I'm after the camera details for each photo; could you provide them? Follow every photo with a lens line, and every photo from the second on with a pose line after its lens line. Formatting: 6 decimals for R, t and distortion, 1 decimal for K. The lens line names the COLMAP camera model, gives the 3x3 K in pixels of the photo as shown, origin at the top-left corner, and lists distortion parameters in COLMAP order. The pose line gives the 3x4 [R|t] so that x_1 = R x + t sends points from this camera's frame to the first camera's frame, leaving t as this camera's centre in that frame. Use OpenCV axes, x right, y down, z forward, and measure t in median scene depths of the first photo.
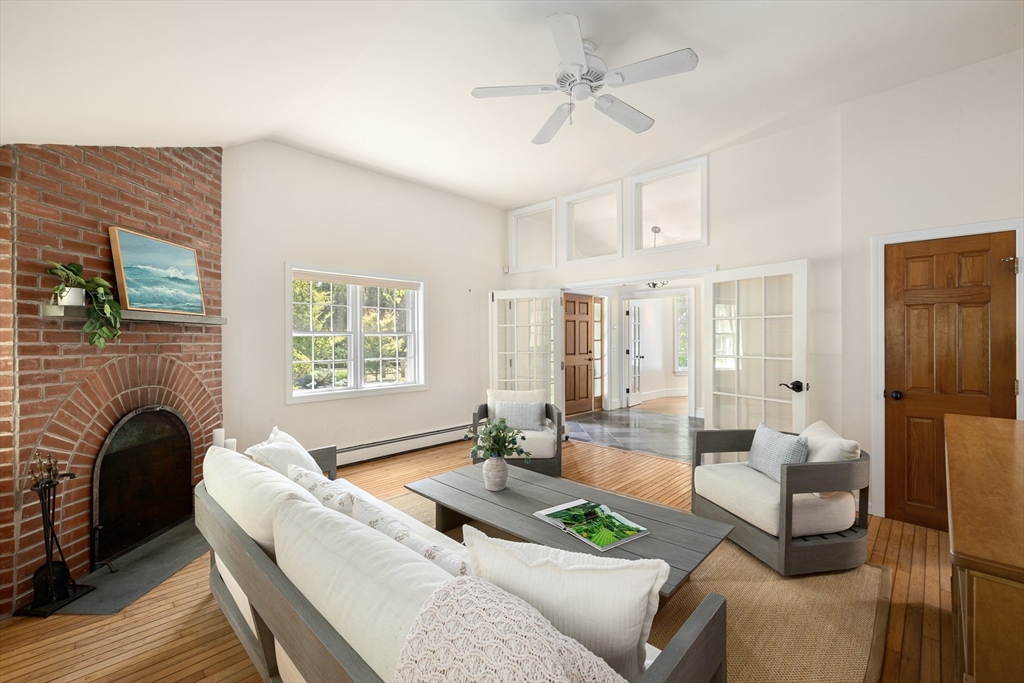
lens RADIAL K [[434.5, 0, 510.9], [0, 434.5, 340.0], [0, 0, 1]] dist [-0.002546, -0.000811]
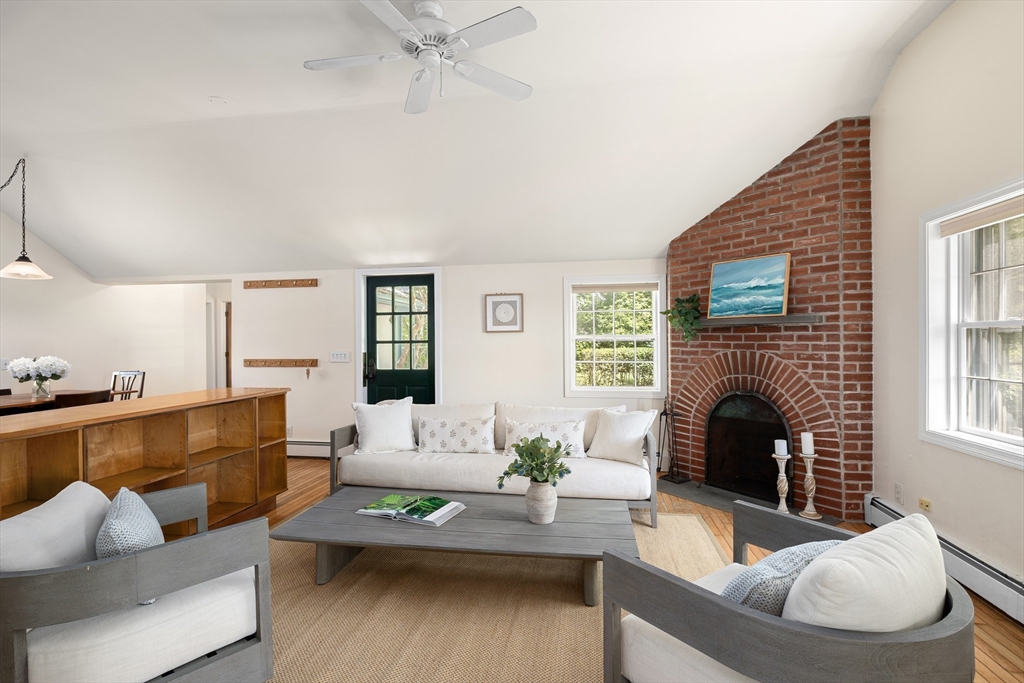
lens RADIAL K [[496.4, 0, 513.5], [0, 496.4, 339.9], [0, 0, 1]] dist [-0.000422, -0.000033]
pose [[-0.821156, 0.005245, -0.570679, 0.477145], [0.005570, 0.999984, 0.001176, -0.002919], [0.570676, -0.002213, -0.821172, 1.529053]]
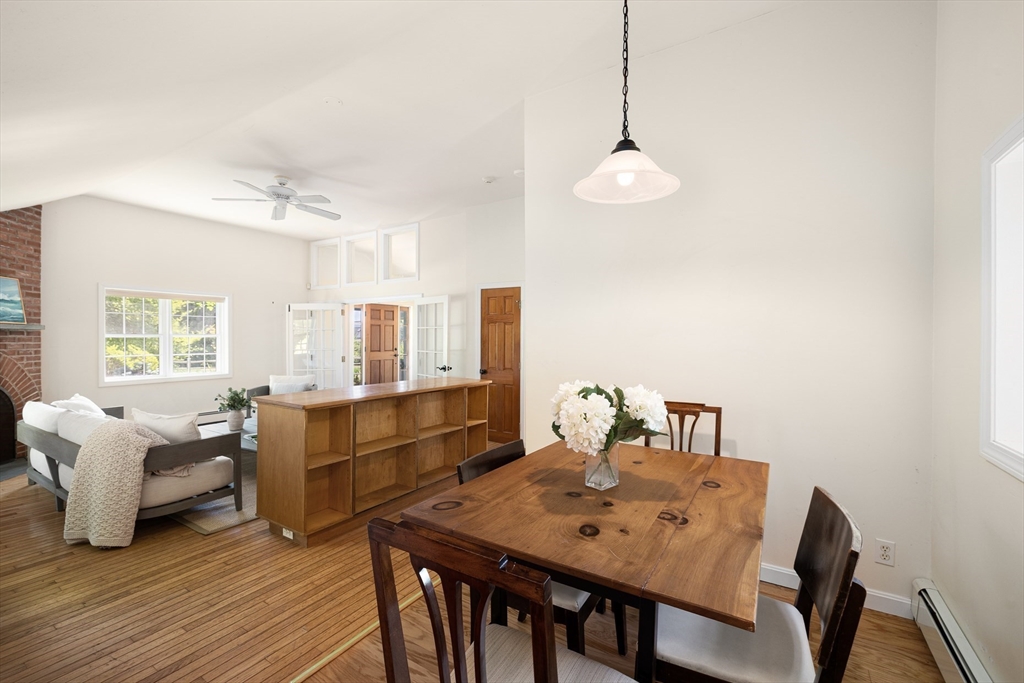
lens RADIAL K [[434.5, 0, 514.2], [0, 434.5, 339.3], [0, 0, 1]] dist [-0.002546, -0.000811]
pose [[0.975958, 0.003491, 0.217931, 0.569034], [-0.003810, 0.999992, 0.001040, -0.011396], [-0.217926, -0.001845, 0.975964, -0.763058]]
